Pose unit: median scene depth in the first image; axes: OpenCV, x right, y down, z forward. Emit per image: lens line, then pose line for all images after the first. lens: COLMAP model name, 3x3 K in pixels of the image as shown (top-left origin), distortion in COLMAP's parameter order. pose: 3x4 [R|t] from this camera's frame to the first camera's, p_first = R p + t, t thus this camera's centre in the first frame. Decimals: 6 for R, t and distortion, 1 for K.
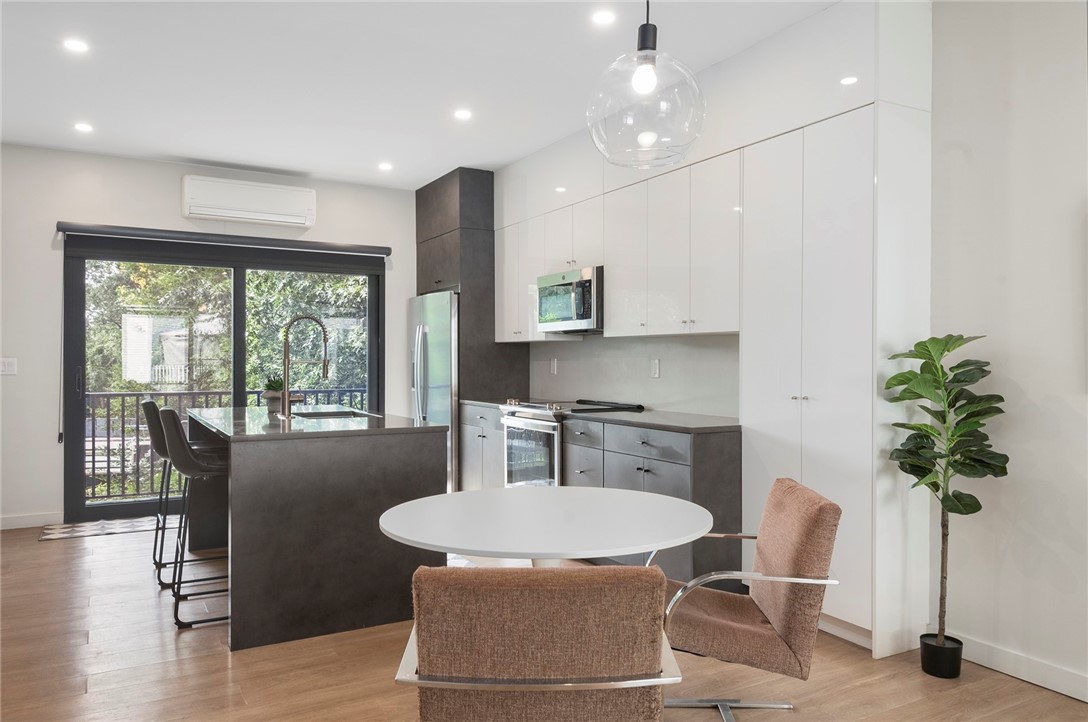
lens RADIAL K [[773.6, 0, 544.0], [0, 773.6, 361.0], [0, 0, 1]] dist [0.015210, -0.002396]
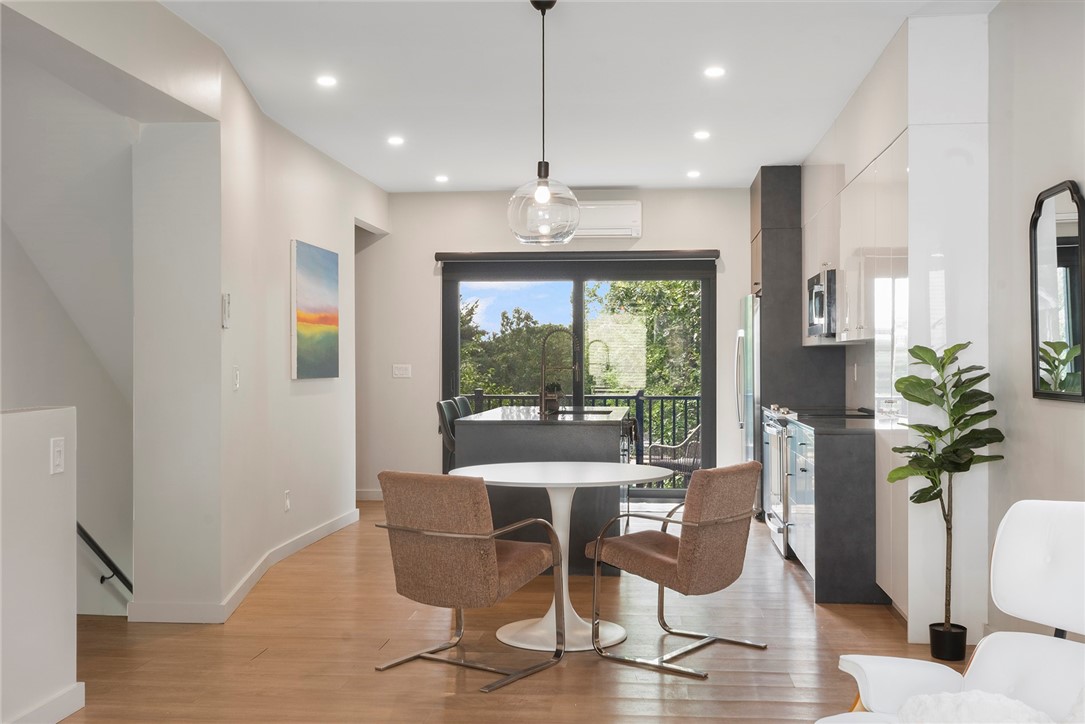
lens RADIAL K [[1075.3, 0, 546.5], [0, 1075.3, 358.2], [0, 0, 1]] dist [0.013319, -0.018528]
pose [[0.818091, -0.005099, -0.575066, 0.431962], [0.001397, 0.999975, -0.006880, -0.001151], [0.575086, 0.004826, 0.818078, -0.251687]]
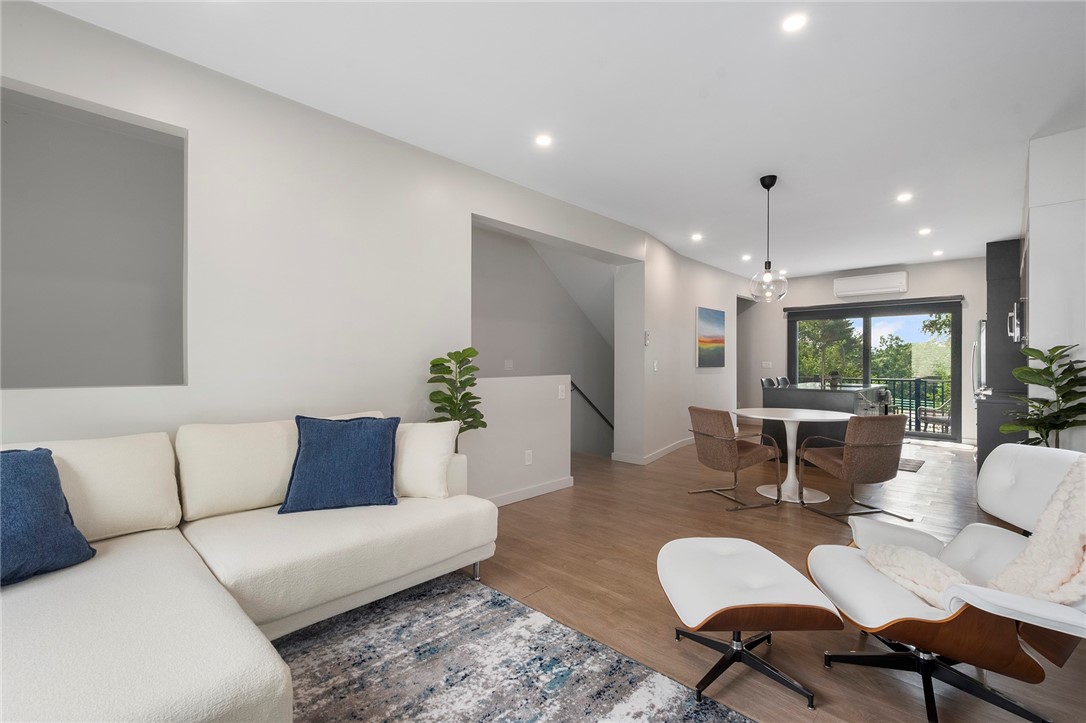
lens RADIAL K [[469.6, 0, 558.8], [0, 469.6, 361.9], [0, 0, 1]] dist [0.004216, 0.000309]
pose [[0.299352, -0.001894, -0.954141, 0.543733], [-0.003860, 0.999987, -0.003196, 0.004119], [0.954135, 0.004640, 0.299341, -0.140515]]
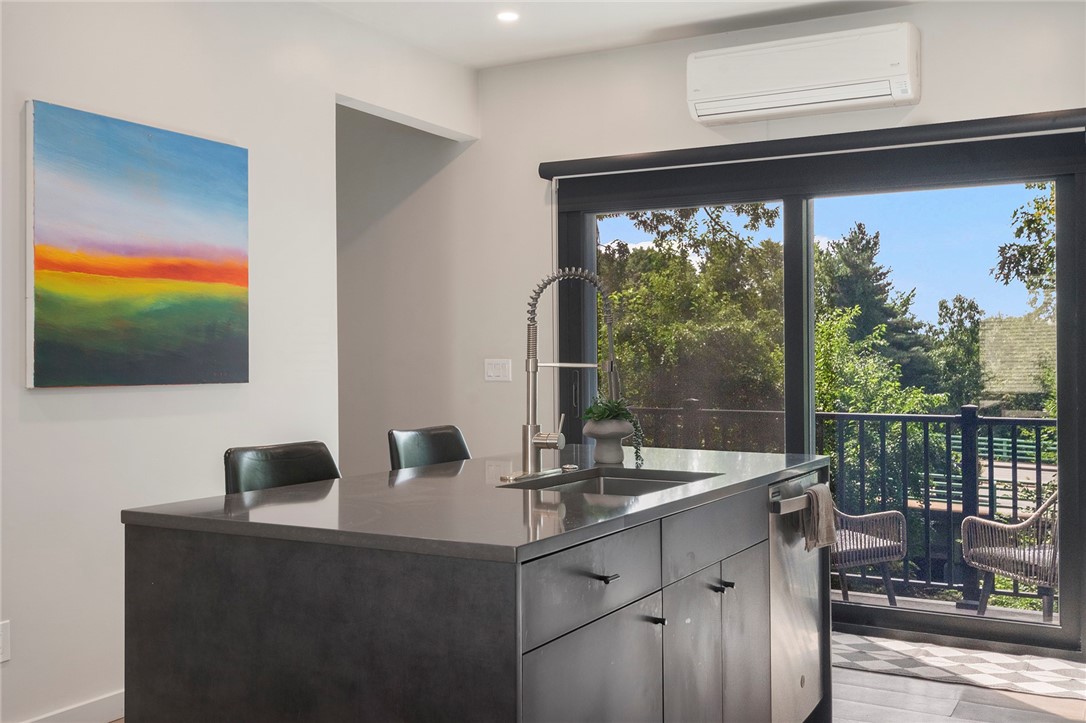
lens RADIAL K [[1076.3, 0, 547.1], [0, 1076.3, 357.7], [0, 0, 1]] dist [0.013319, -0.018528]
pose [[0.520052, -0.002863, -0.854130, 0.179254], [-0.000700, 0.999993, -0.003778, -0.000682], [0.854134, 0.002563, 0.520046, 0.439707]]
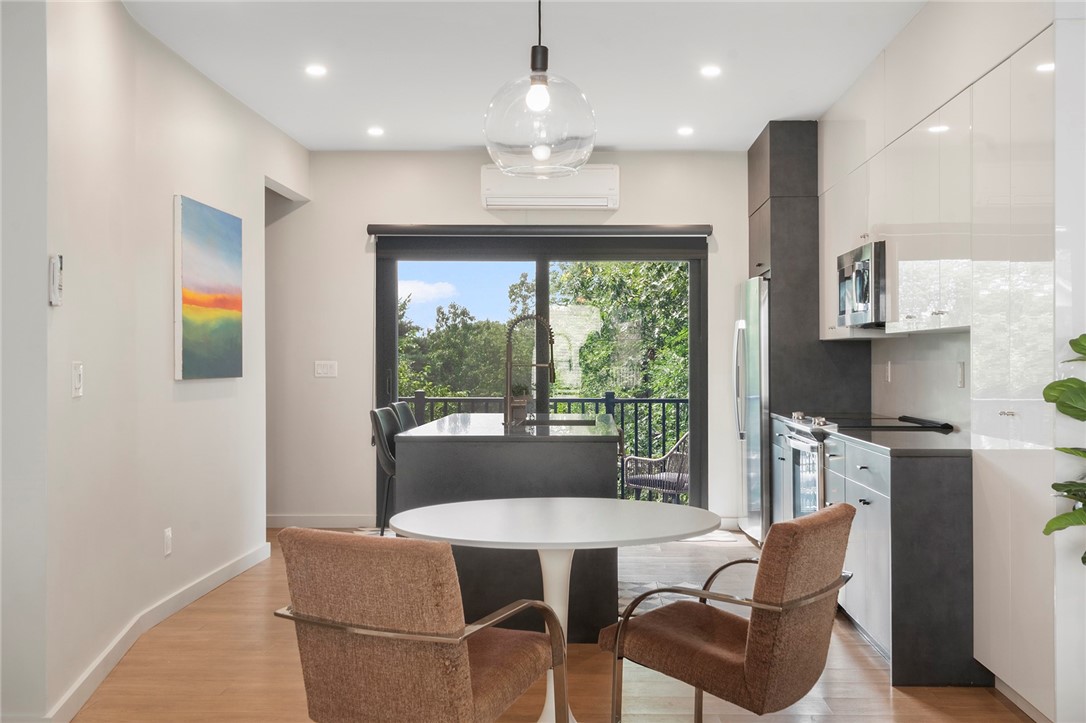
lens RADIAL K [[1098.1, 0, 573.8], [0, 1098.1, 367.3], [0, 0, 1]] dist [0.011321, -0.002861]
pose [[0.863441, 0.002312, -0.504444, 0.278659], [-0.000672, 0.999994, 0.003433, -0.000514], [0.504449, -0.002625, 0.863437, -0.078092]]
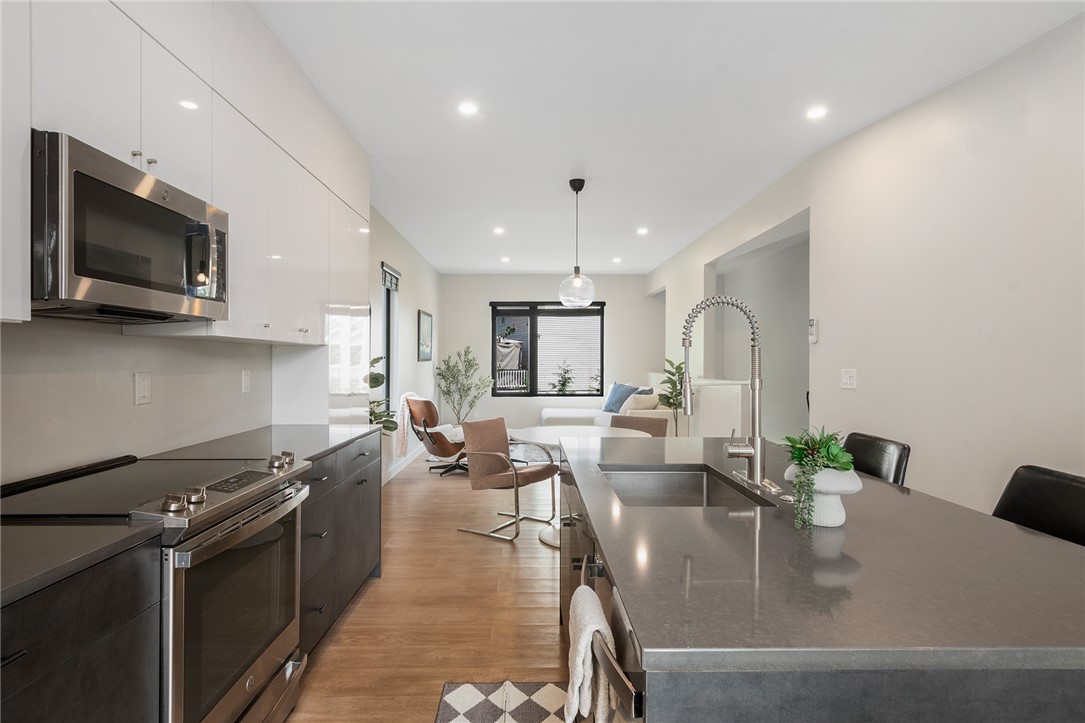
lens RADIAL K [[566.4, 0, 537.5], [0, 566.4, 363.9], [0, 0, 1]] dist [0.003588, -0.000879]
pose [[-0.880265, -0.006021, 0.474444, -0.261771], [-0.002459, 0.999964, 0.008128, -0.010724], [-0.474476, 0.005989, -0.880248, 0.969092]]
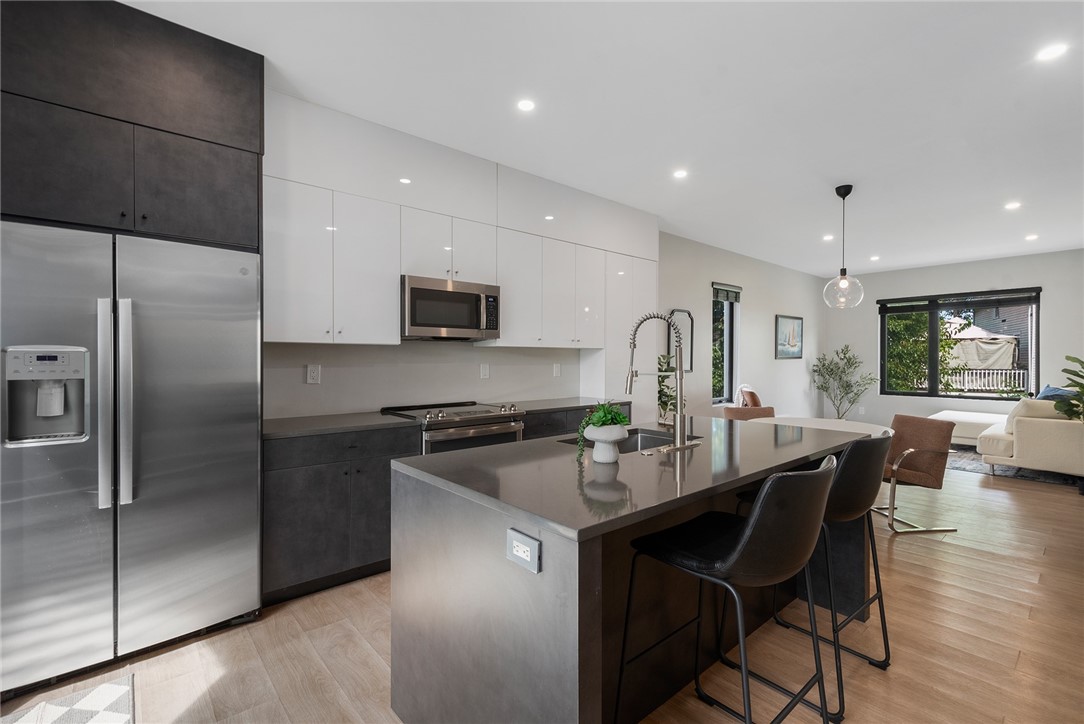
lens RADIAL K [[484.0, 0, 553.5], [0, 484.0, 361.3], [0, 0, 1]] dist [0.008030, -0.000533]
pose [[-0.213401, -0.007681, 0.976934, -0.518145], [0.000280, 0.999969, 0.007923, -0.010293], [-0.976965, 0.001965, -0.213392, 0.826219]]
